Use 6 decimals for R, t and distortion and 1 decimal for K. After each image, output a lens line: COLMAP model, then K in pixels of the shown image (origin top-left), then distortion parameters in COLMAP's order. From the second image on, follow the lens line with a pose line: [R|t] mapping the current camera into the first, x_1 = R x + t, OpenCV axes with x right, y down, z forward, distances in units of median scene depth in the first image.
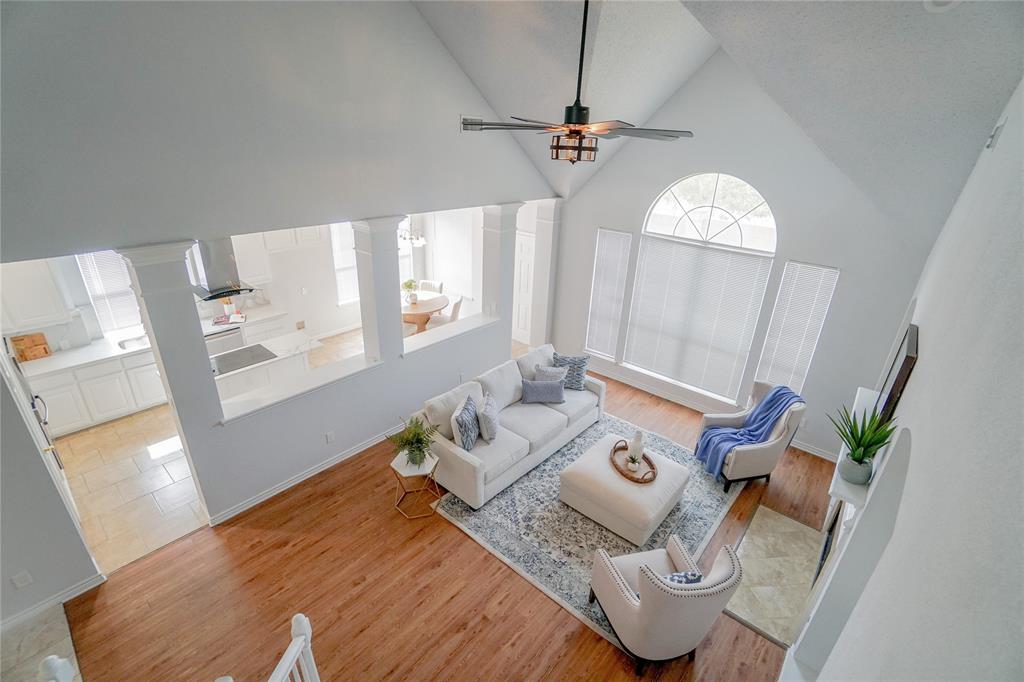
lens RADIAL K [[449.5, 0, 526.0], [0, 449.5, 341.2], [0, 0, 1]] dist [-0.034184, 0.002654]
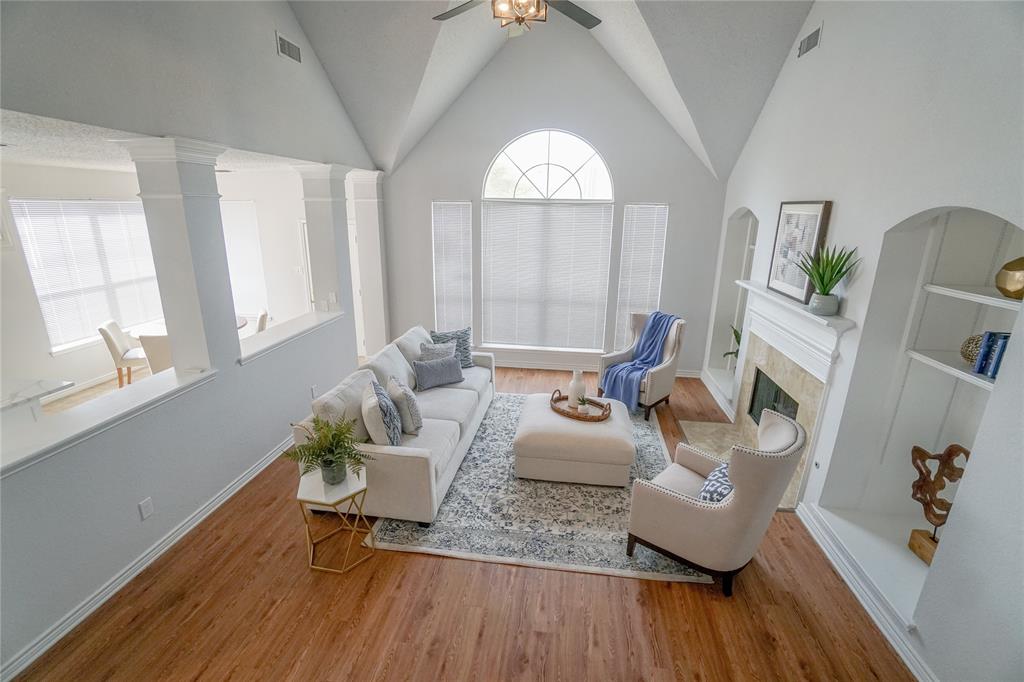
lens RADIAL K [[449.5, 0, 508.5], [0, 449.5, 340.4], [0, 0, 1]] dist [-0.034184, 0.002654]
pose [[0.849596, -0.180463, 0.495601, -0.283089], [0.235306, 0.970637, -0.049941, 0.143185], [-0.472036, 0.159048, 0.867114, 0.249097]]
